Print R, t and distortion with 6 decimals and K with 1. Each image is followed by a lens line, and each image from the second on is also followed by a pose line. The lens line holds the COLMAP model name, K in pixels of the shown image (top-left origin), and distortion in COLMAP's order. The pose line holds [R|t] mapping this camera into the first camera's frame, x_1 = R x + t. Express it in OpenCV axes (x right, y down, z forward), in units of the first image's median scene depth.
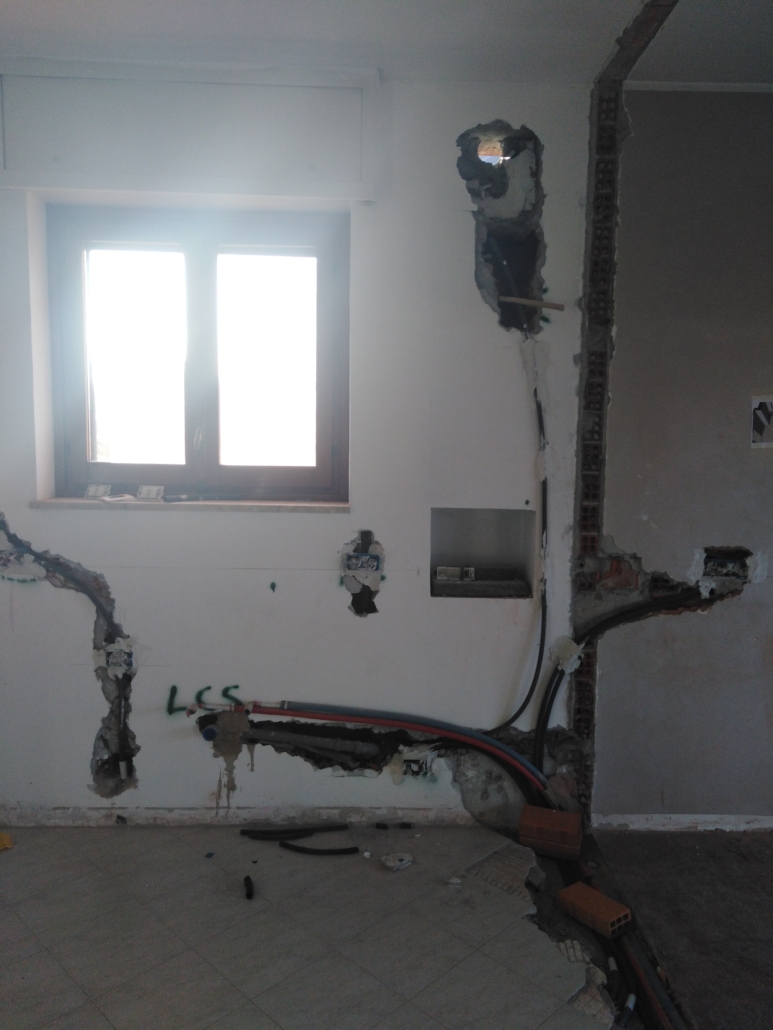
lens RADIAL K [[774.6, 0, 385.1], [0, 774.6, 514.2], [0, 0, 1]] dist [0.012662, -0.004971]
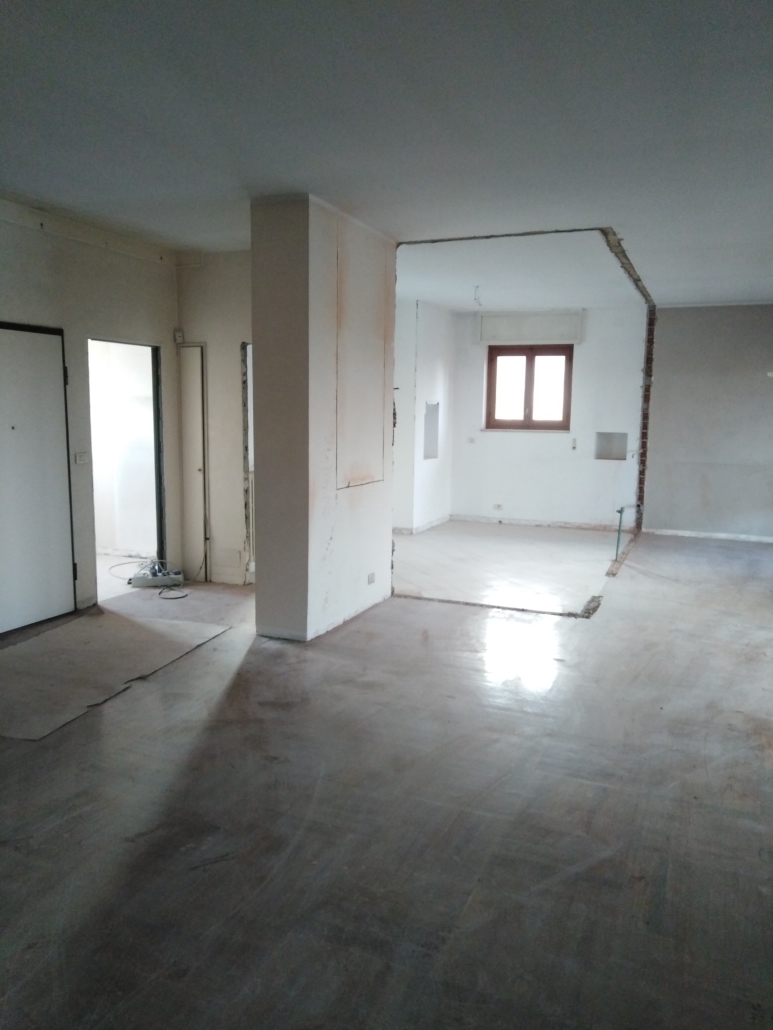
lens RADIAL K [[774.6, 0, 384.7], [0, 774.6, 513.7], [0, 0, 1]] dist [0.012662, -0.004971]
pose [[0.919449, 0.045195, -0.390604, 0.556863], [-0.044307, 0.998954, 0.011289, 0.351489], [0.390705, 0.006927, 0.920490, -2.474714]]
